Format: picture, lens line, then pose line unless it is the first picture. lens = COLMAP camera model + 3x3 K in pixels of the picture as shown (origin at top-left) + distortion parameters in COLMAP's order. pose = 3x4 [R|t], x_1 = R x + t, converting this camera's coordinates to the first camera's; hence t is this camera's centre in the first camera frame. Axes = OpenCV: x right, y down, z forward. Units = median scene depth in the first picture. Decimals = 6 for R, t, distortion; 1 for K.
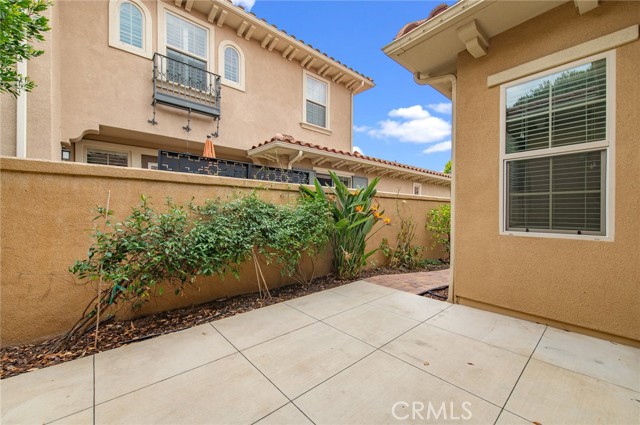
lens RADIAL K [[249.8, 0, 319.9], [0, 249.8, 211.3], [0, 0, 1]] dist [0.012211, -0.002815]
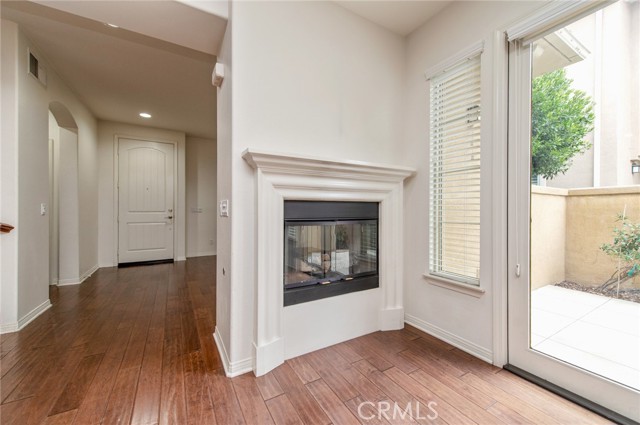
lens RADIAL K [[249.8, 0, 319.2], [0, 249.8, 210.6], [0, 0, 1]] dist [0.012211, -0.002815]
pose [[-0.203370, -0.001178, -0.979101, 0.936579], [0.000425, 0.999999, -0.001292, -0.031692], [0.979102, -0.000679, -0.203369, -0.488020]]
